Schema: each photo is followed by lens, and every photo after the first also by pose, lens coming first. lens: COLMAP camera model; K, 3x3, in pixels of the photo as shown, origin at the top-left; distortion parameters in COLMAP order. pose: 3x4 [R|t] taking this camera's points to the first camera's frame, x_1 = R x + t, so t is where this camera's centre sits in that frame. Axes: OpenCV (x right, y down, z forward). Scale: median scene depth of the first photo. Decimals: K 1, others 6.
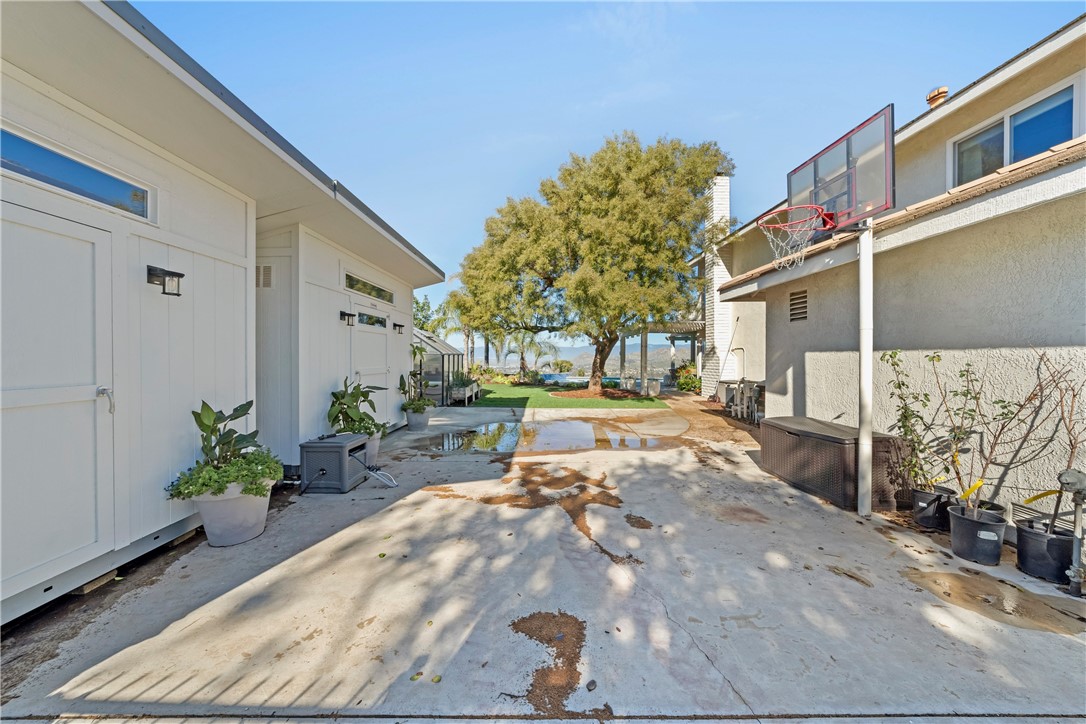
lens RADIAL K [[379.7, 0, 536.9], [0, 379.7, 358.5], [0, 0, 1]] dist [-0.002160, -0.001001]
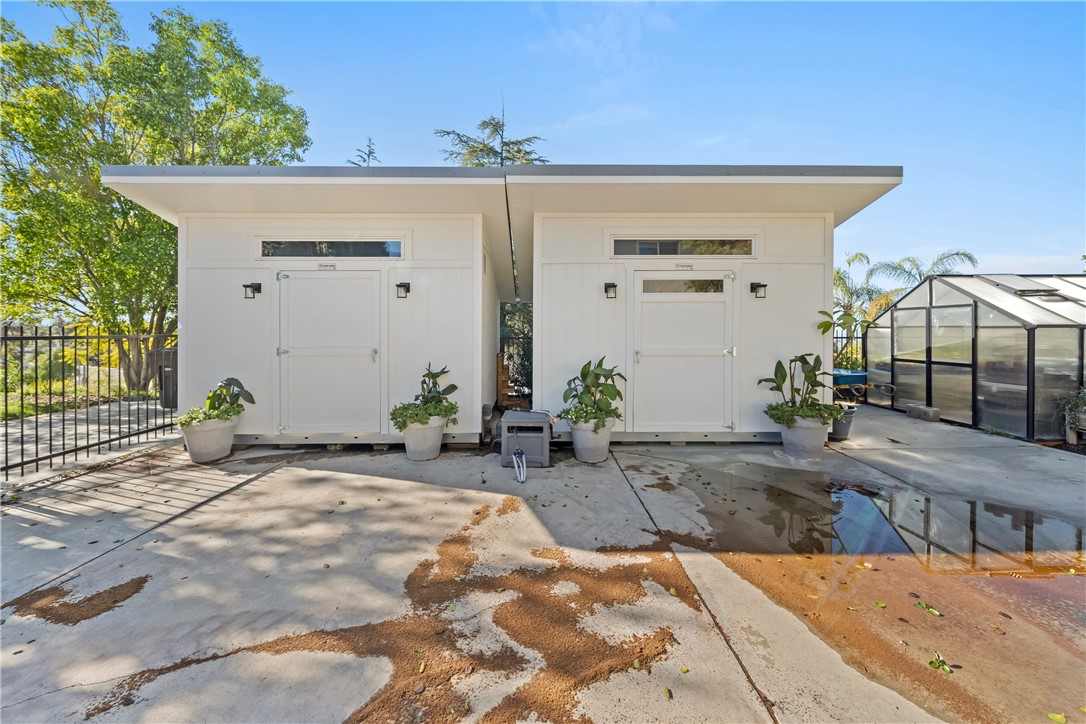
lens RADIAL K [[379.7, 0, 517.7], [0, 379.7, 335.7], [0, 0, 1]] dist [-0.002160, -0.001001]
pose [[0.018159, 0.003184, -0.999830, 0.617878], [-0.001909, 0.999993, 0.003150, -0.003795], [0.999833, 0.001852, 0.018165, 1.206065]]
